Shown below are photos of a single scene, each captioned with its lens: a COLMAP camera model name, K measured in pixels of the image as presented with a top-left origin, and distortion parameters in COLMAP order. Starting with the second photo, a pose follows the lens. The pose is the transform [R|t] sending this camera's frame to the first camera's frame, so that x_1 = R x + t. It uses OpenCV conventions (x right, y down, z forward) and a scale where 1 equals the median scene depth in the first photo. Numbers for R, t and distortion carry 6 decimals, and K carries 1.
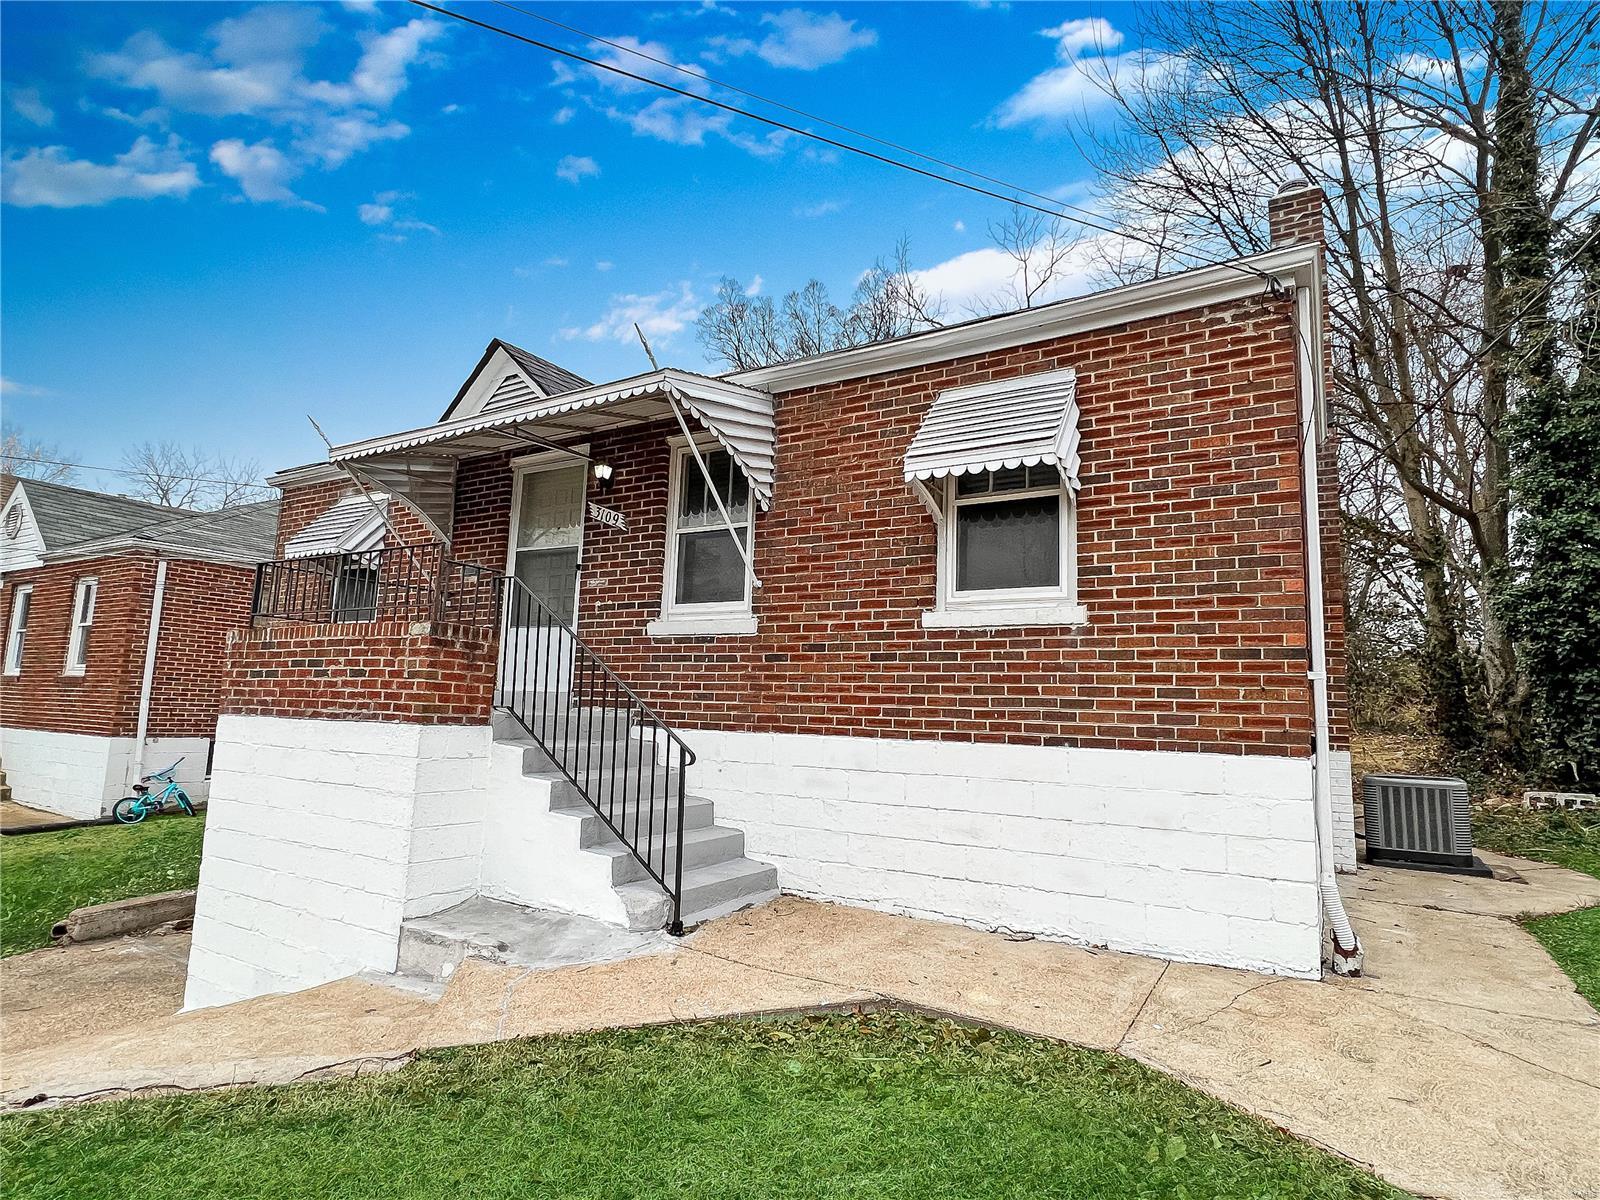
lens RADIAL K [[830.0, 0, 800.0], [0, 830.0, 600.0], [0, 0, 1]] dist [-0.003527, -0.000478]
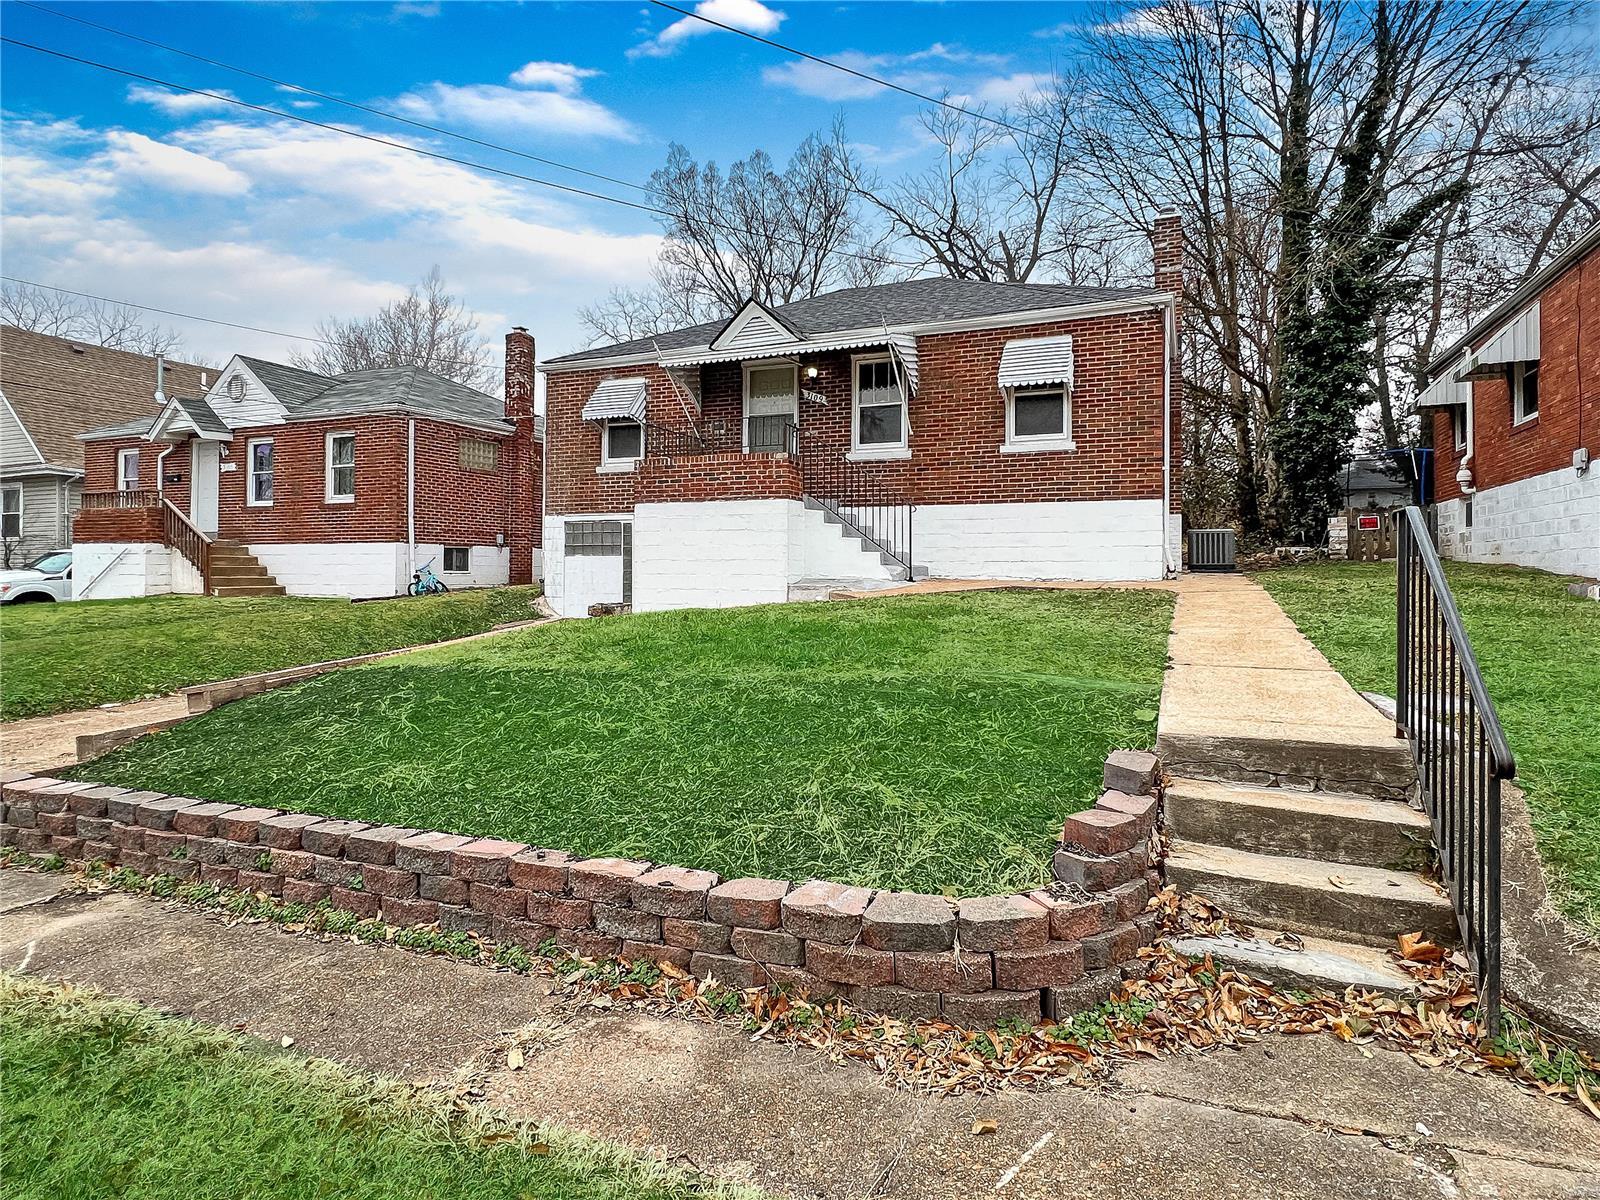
lens RADIAL K [[841.2, 0, 800.9], [0, 841.2, 545.8], [0, 0, 1]] dist [-0.003449, -0.001171]
pose [[0.990162, -0.026360, 0.137423, -0.643696], [0.010131, 0.993023, 0.117482, 0.010075], [-0.139562, -0.114934, 0.983521, -1.071234]]
